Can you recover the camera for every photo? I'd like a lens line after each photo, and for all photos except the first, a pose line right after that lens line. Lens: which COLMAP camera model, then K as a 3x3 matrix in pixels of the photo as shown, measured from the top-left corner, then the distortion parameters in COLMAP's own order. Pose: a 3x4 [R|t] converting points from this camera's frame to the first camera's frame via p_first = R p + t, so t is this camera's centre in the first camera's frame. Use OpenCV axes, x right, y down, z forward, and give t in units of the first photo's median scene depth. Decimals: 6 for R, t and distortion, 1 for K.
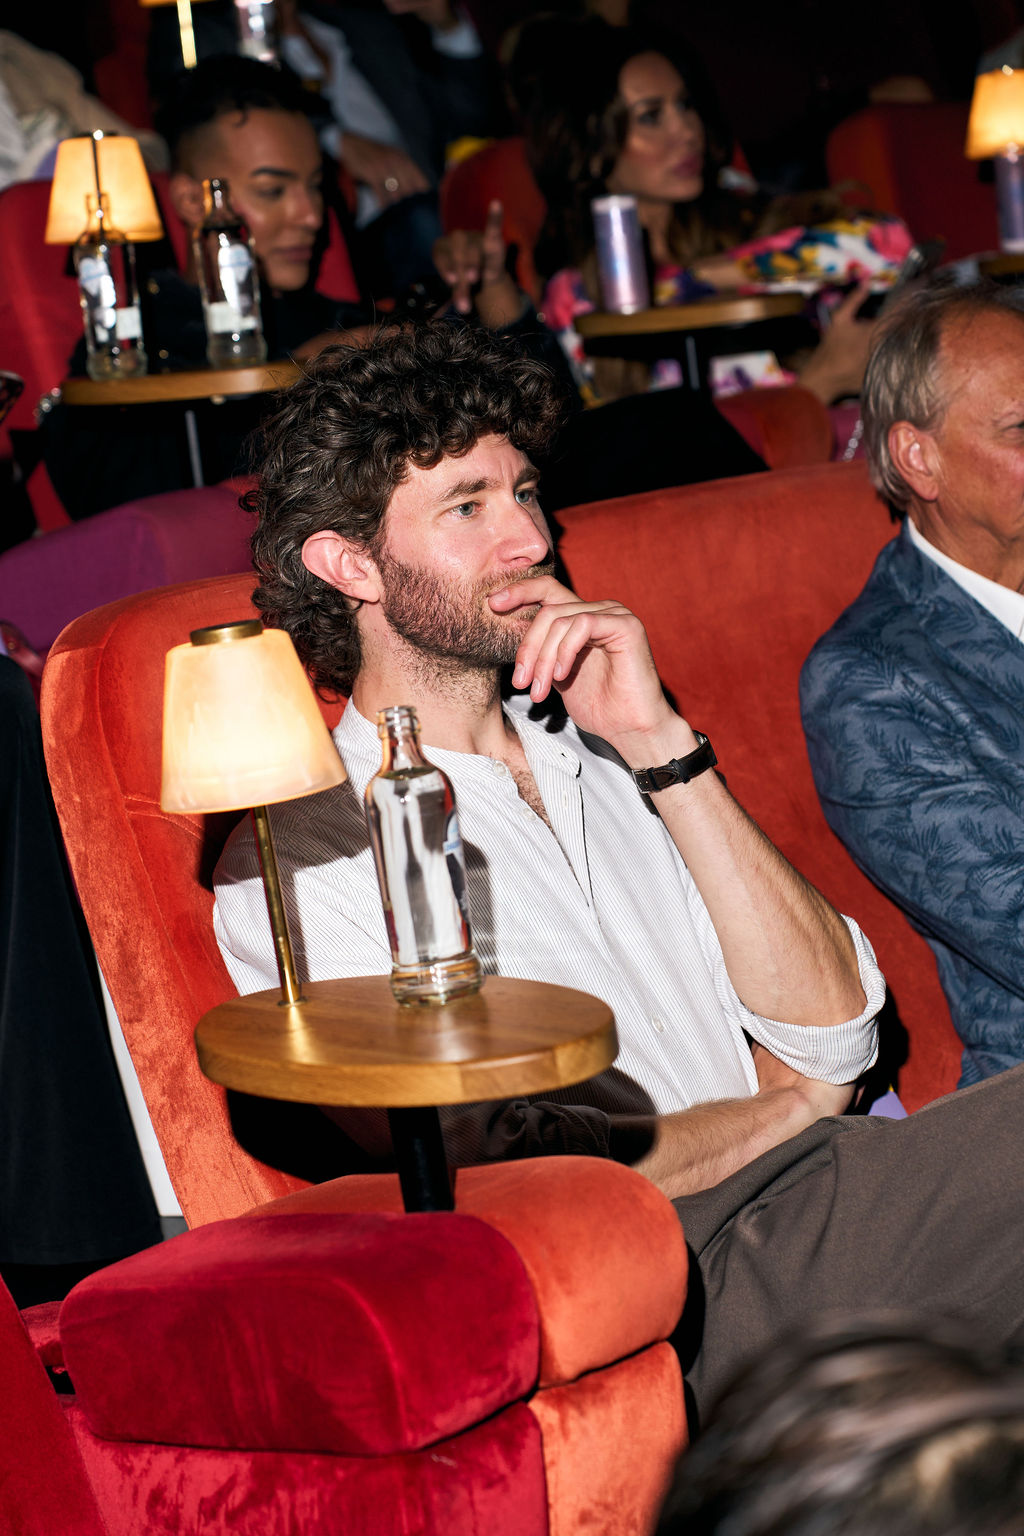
lens RADIAL K [[3126.1, 0, 513.6], [0, 3126.1, 766.2], [0, 0, 1]] dist [0.048742, 0.000000]
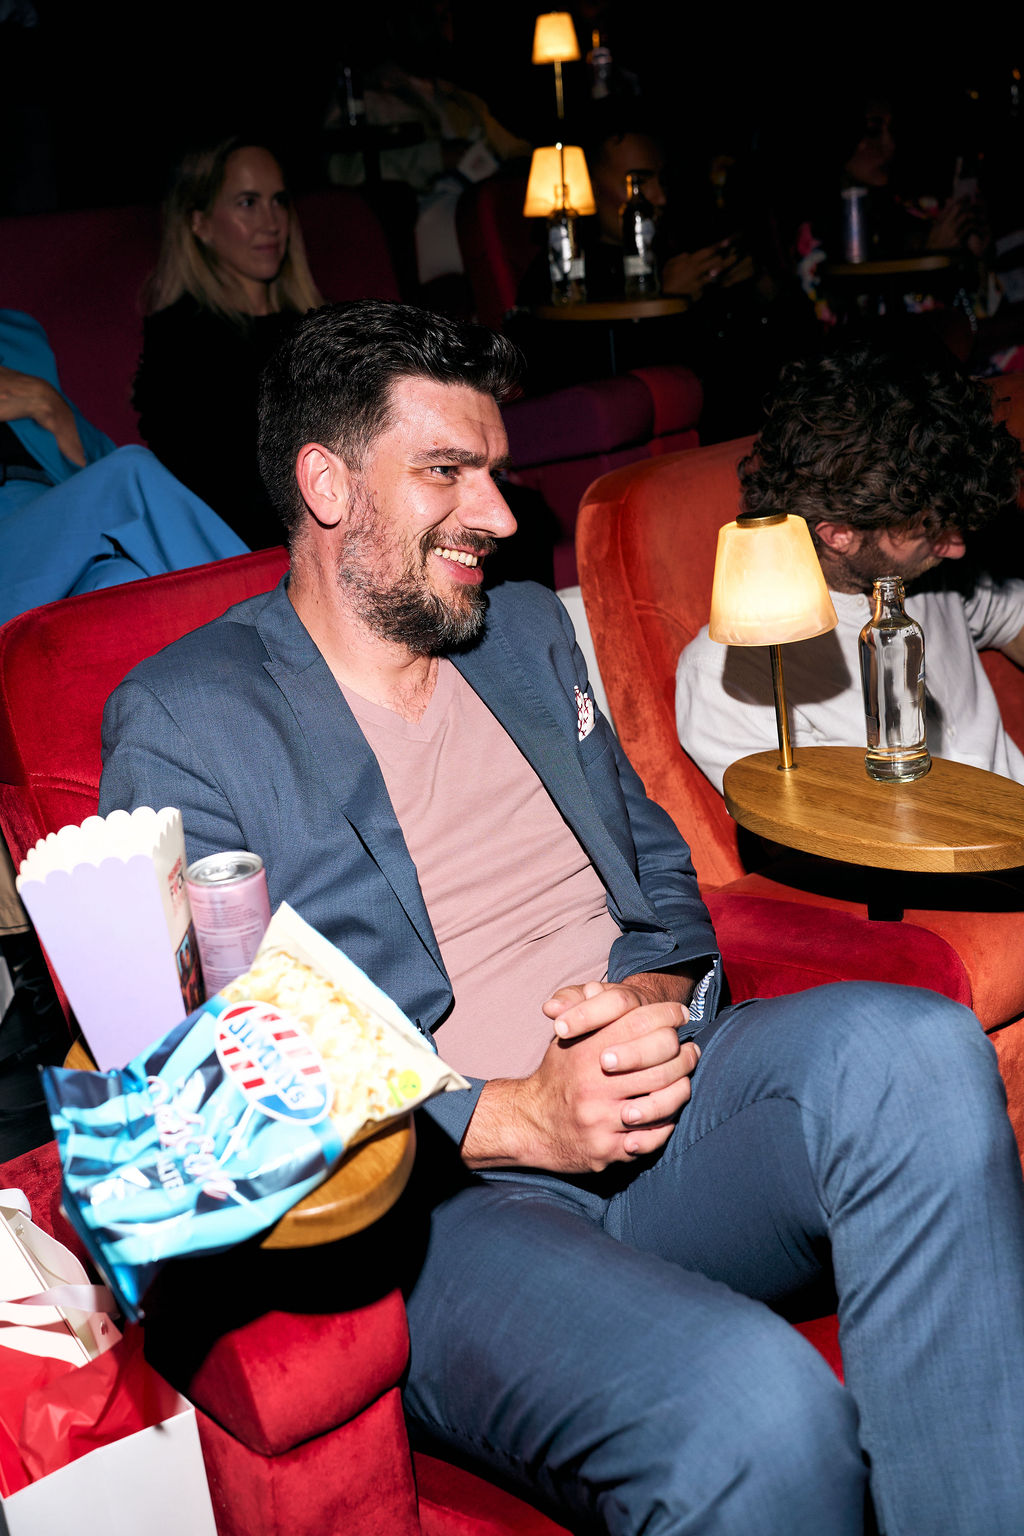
lens RADIAL K [[1502.6, 0, 509.9], [0, 1502.6, 772.2], [0, 0, 1]] dist [0.023428, 0.000000]
pose [[0.997519, 0.036134, -0.060414, -0.136524], [-0.023616, 0.980246, 0.196365, -0.051718], [0.066316, -0.194451, 0.978668, 0.245311]]
